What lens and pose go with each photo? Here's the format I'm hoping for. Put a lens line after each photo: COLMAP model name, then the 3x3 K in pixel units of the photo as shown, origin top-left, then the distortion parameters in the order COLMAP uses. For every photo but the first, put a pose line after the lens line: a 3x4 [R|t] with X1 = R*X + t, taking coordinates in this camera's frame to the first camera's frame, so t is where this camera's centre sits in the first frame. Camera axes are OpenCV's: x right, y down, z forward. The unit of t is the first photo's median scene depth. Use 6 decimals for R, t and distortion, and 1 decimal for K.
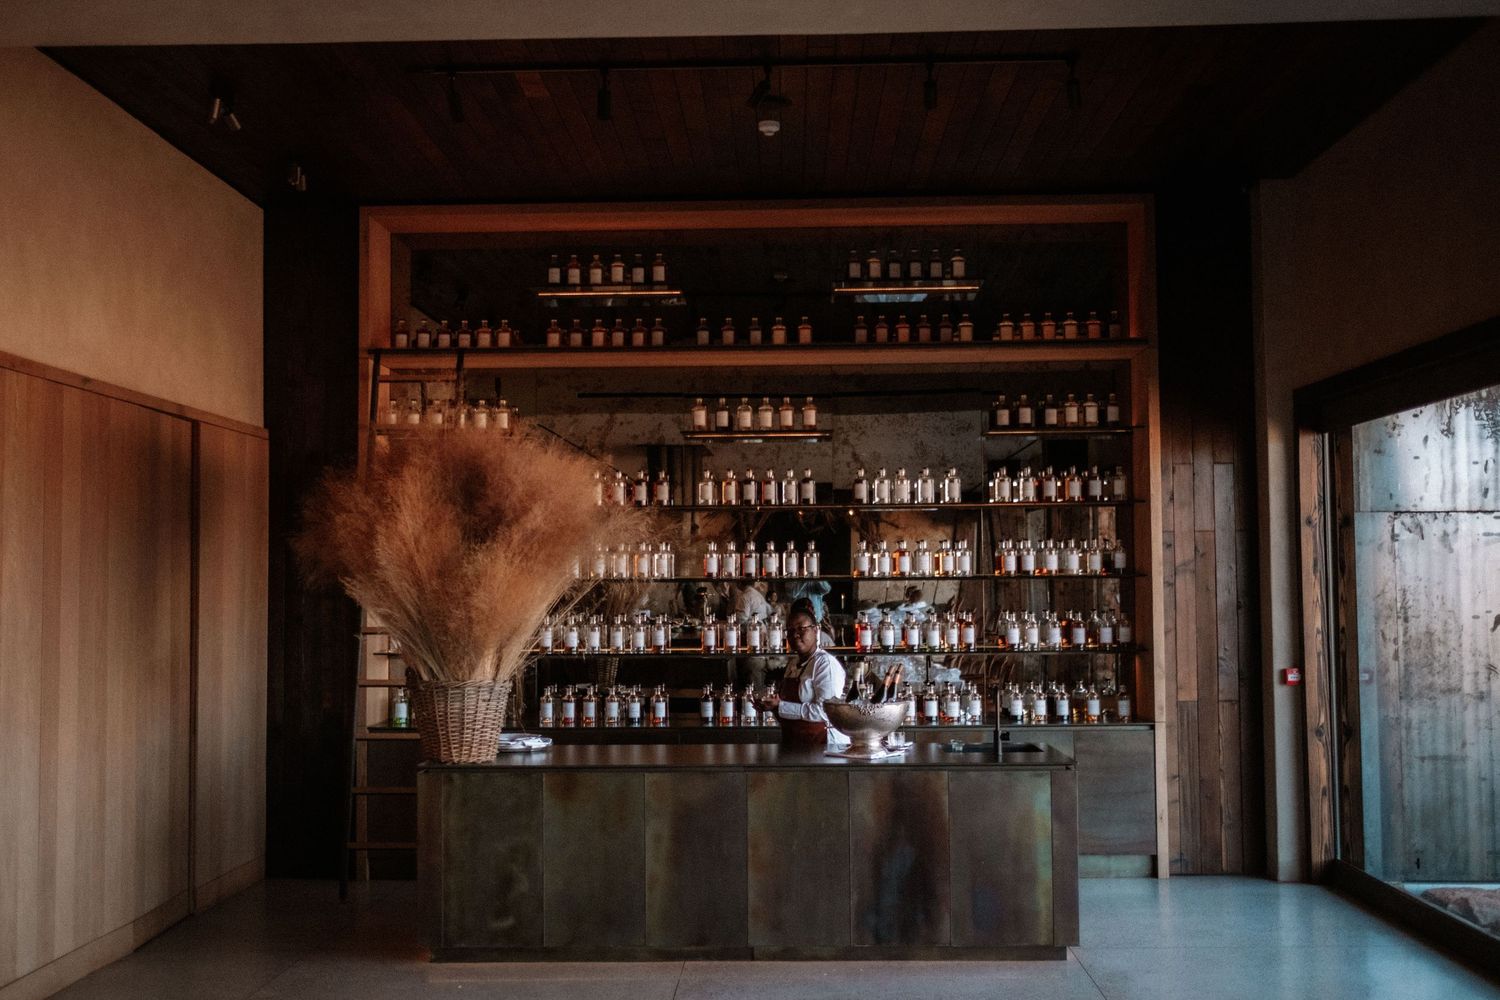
lens RADIAL K [[1470.8, 0, 750.0], [0, 1470.8, 500.0], [0, 0, 1]] dist [-0.067881, 0.102603]
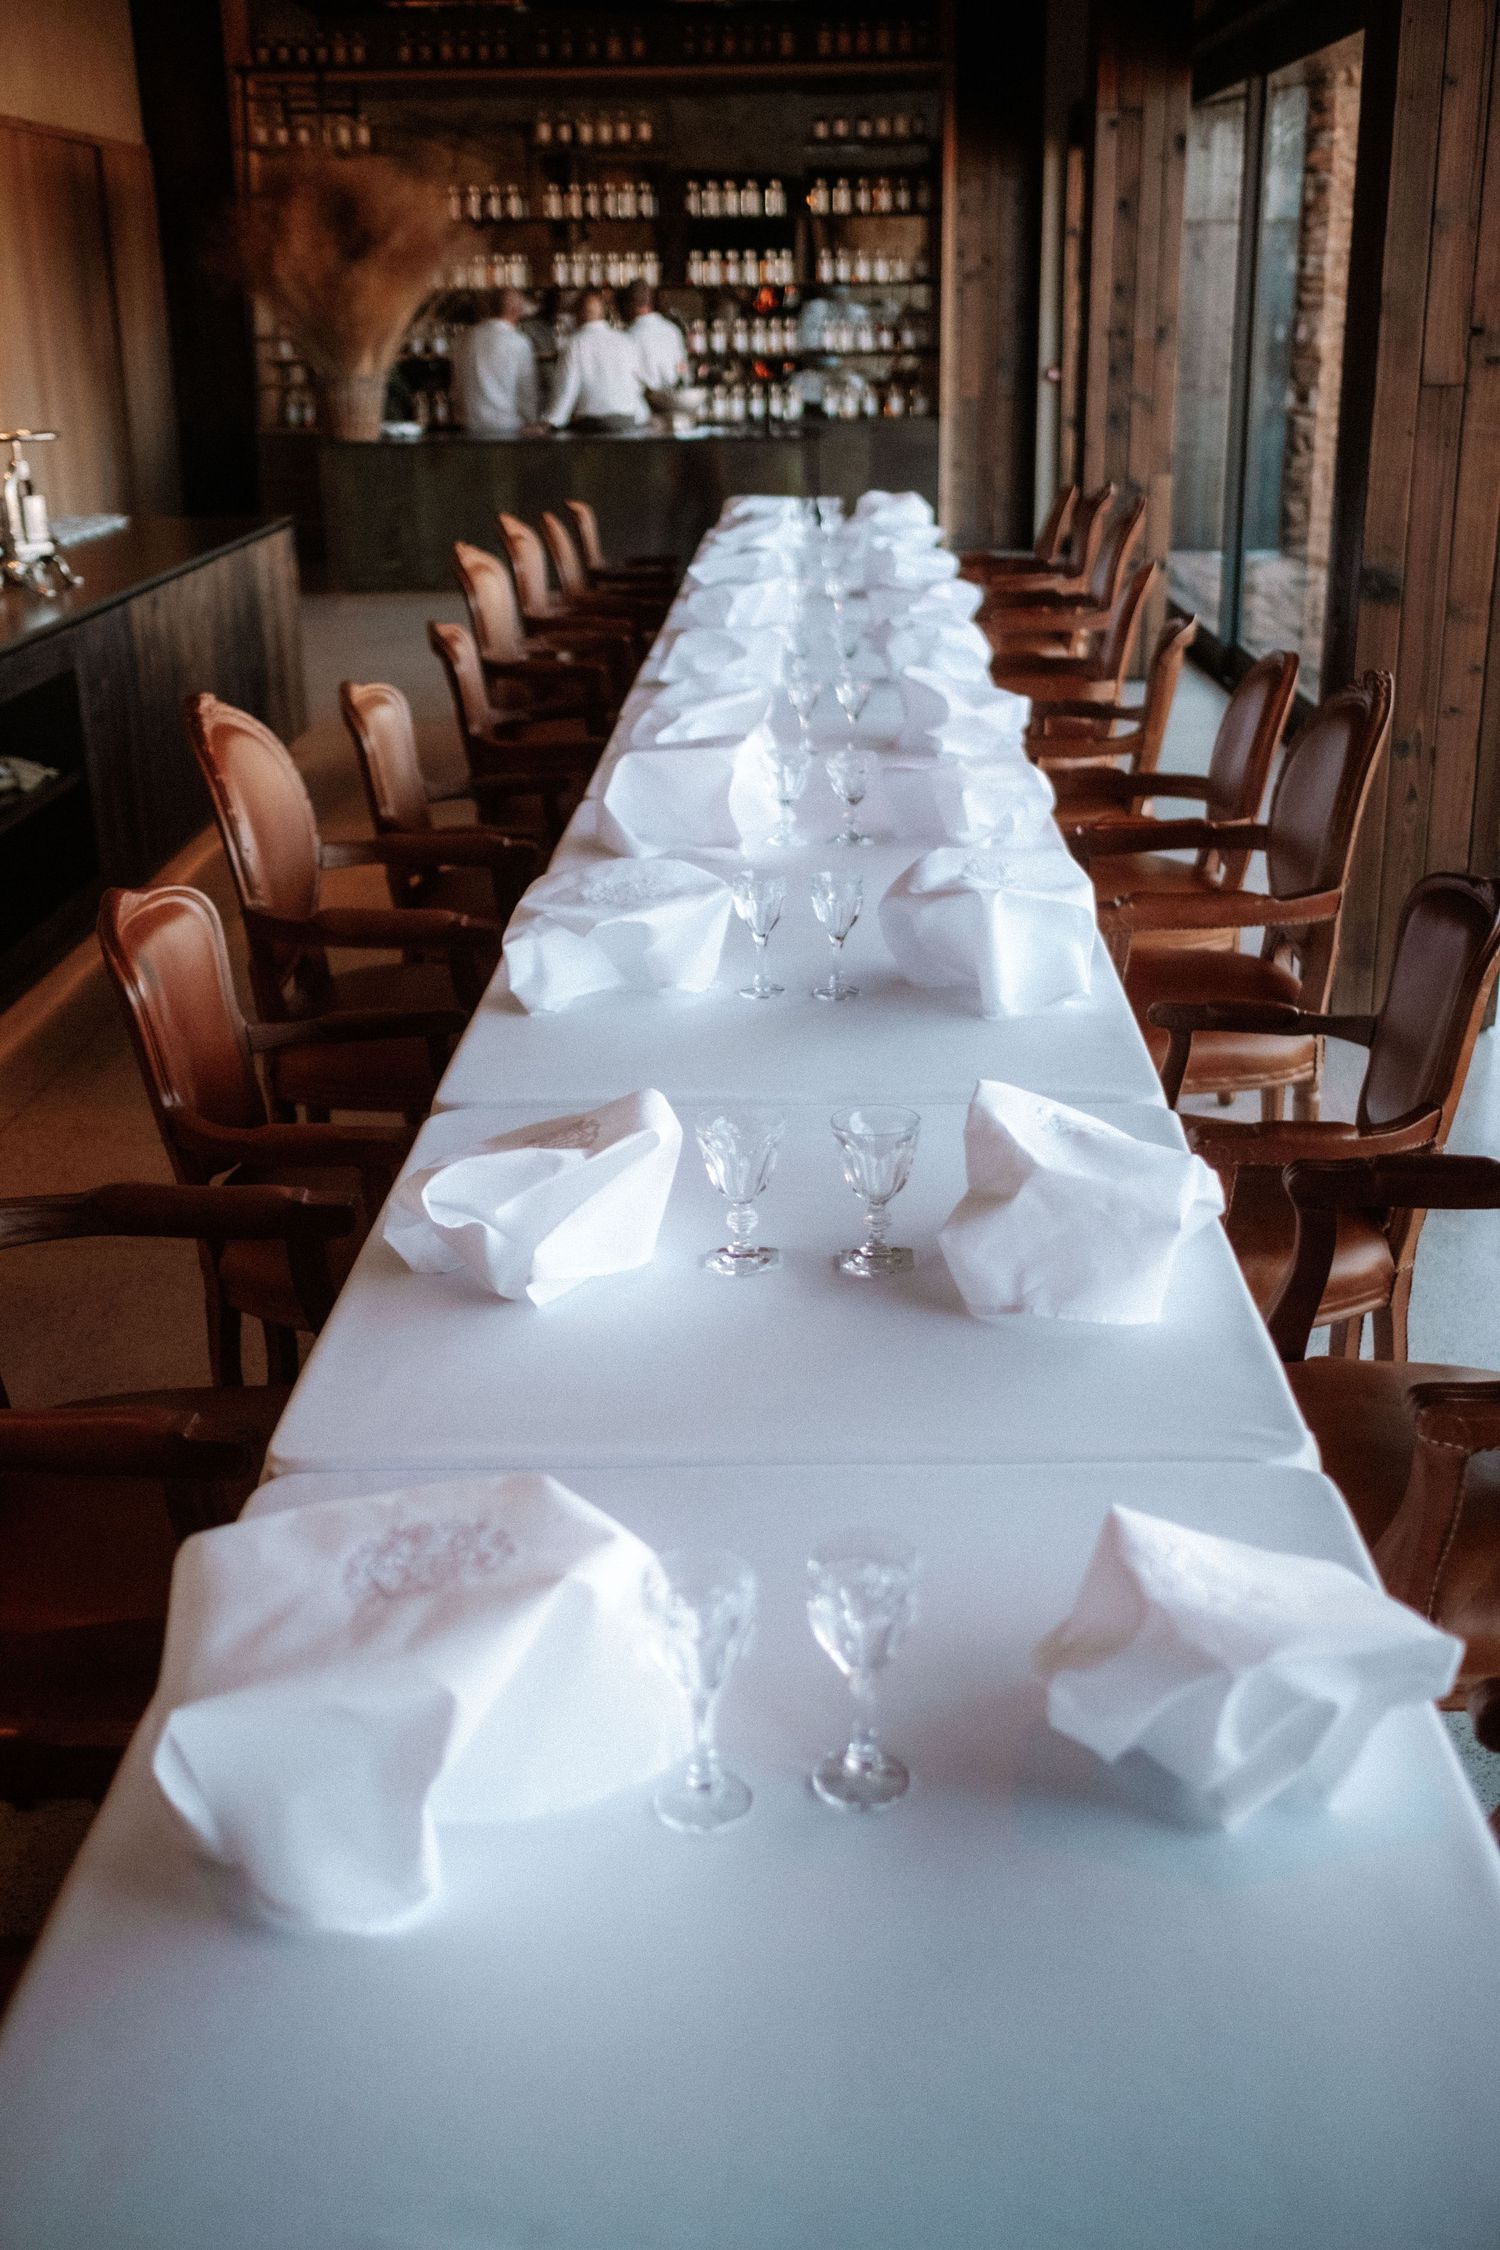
lens RADIAL K [[2206.2, 0, 750.0], [0, 2206.2, 1125.0], [0, 0, 1]] dist [-0.067881, 0.102603]
pose [[0.999979, -0.004042, -0.005151, 0.131359], [0.005789, 0.913272, 0.407310, -0.044680], [0.003058, -0.407331, 0.913276, -0.824057]]
